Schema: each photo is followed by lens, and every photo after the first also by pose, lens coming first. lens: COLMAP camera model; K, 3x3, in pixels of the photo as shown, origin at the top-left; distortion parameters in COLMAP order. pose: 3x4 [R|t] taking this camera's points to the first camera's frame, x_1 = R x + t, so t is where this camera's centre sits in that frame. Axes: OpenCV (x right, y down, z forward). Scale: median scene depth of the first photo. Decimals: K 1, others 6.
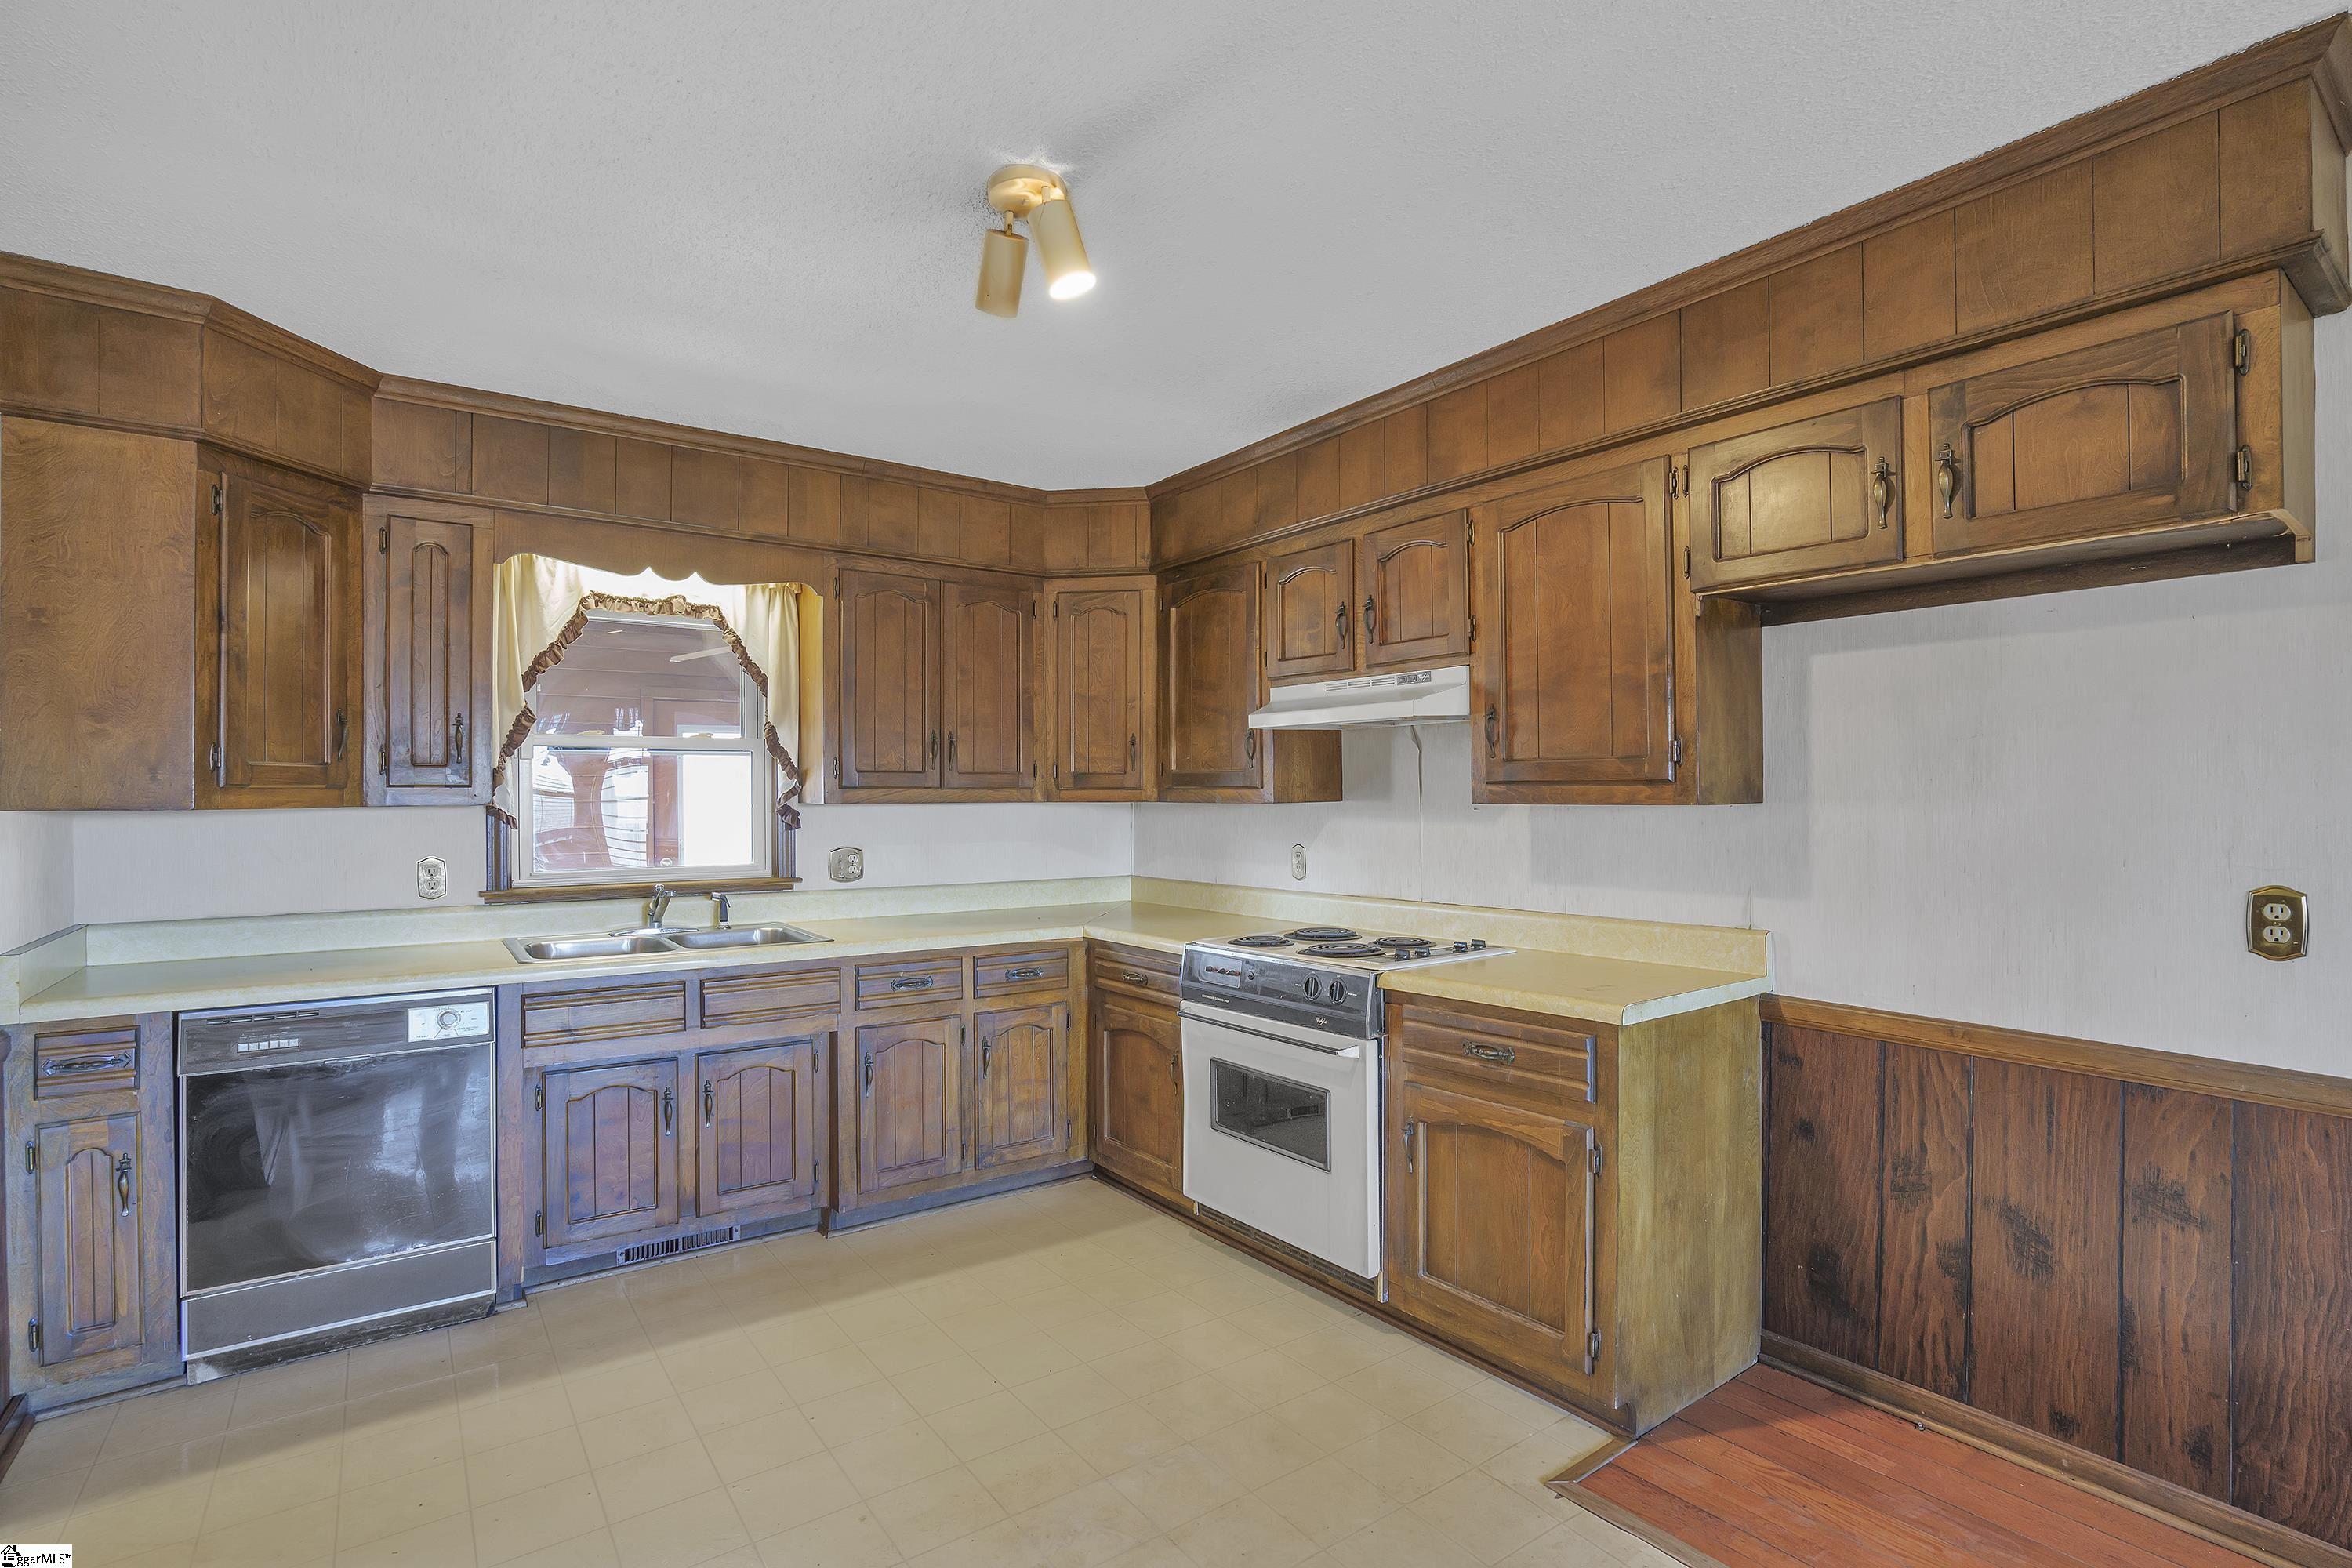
lens RADIAL K [[1103.2, 0, 1163.7], [0, 1103.2, 793.9], [0, 0, 1]] dist [-0.017115, 0.004128]
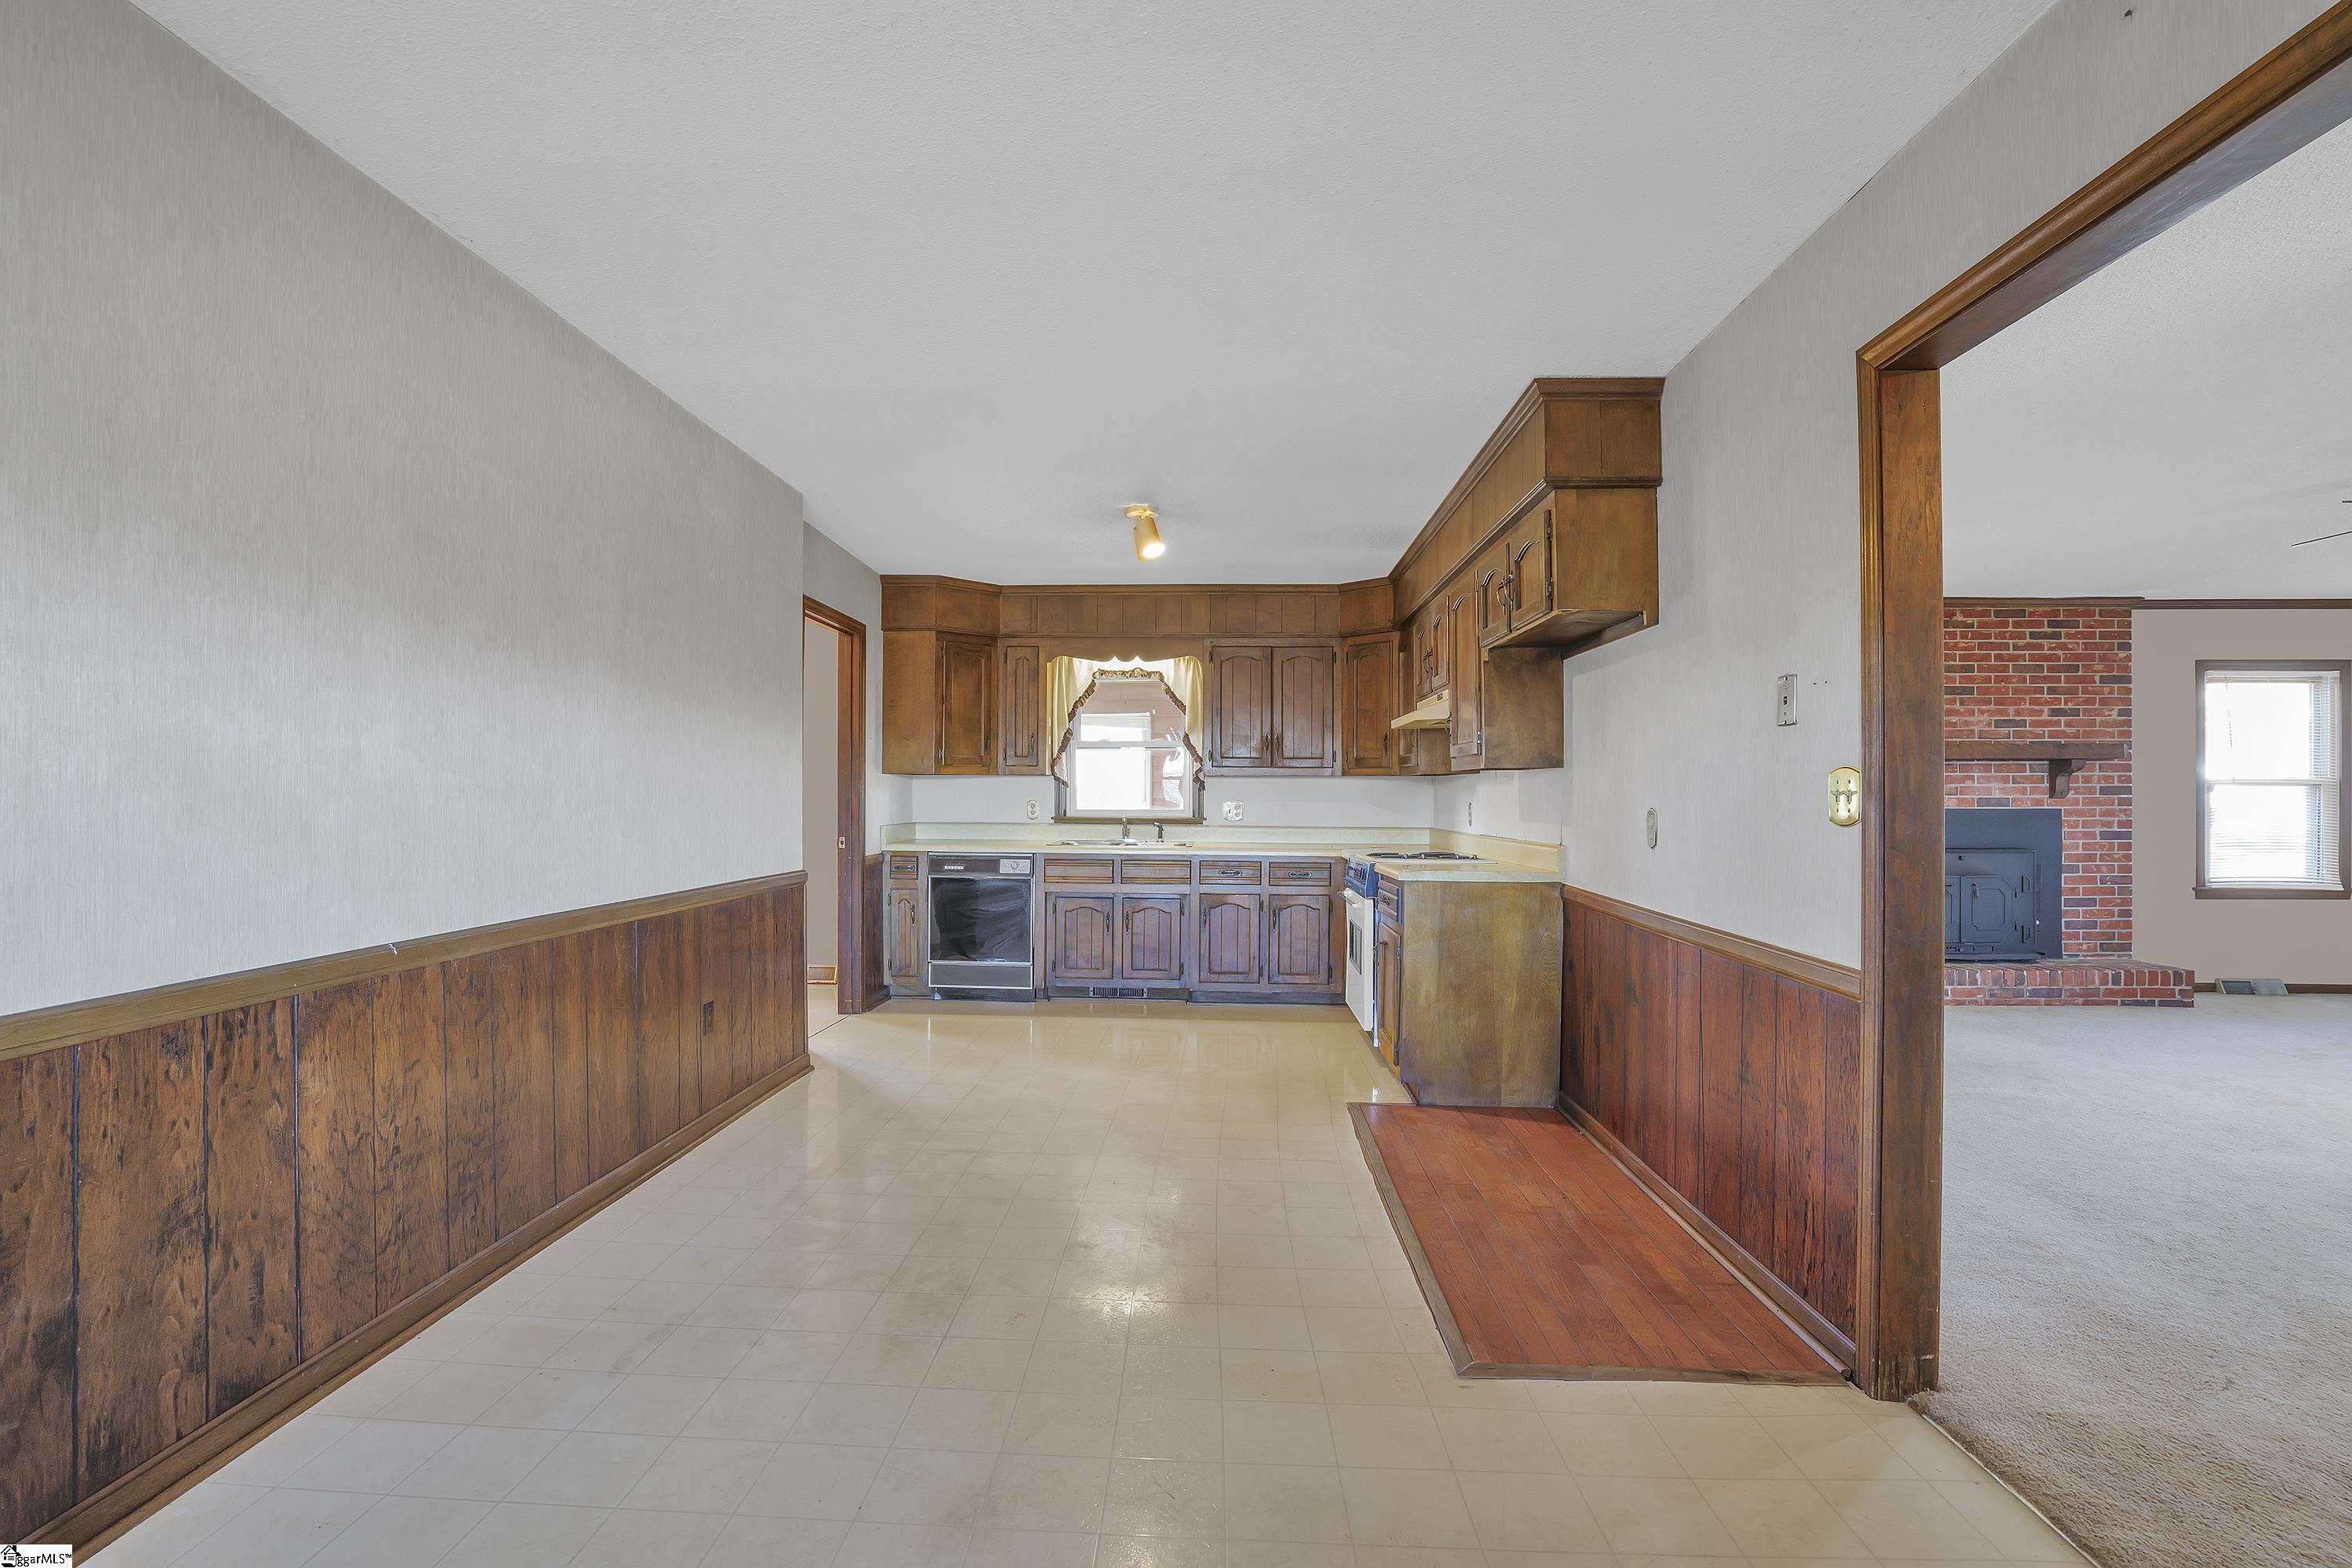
lens RADIAL K [[1043.9, 0, 1156.6], [0, 1043.9, 794.8], [0, 0, 1]] dist [-0.012034, 0.004246]
pose [[0.783875, 0.008900, -0.620855, 0.837282], [-0.004748, 0.999954, 0.008340, 0.031502], [0.620901, -0.003590, 0.783881, -0.480535]]
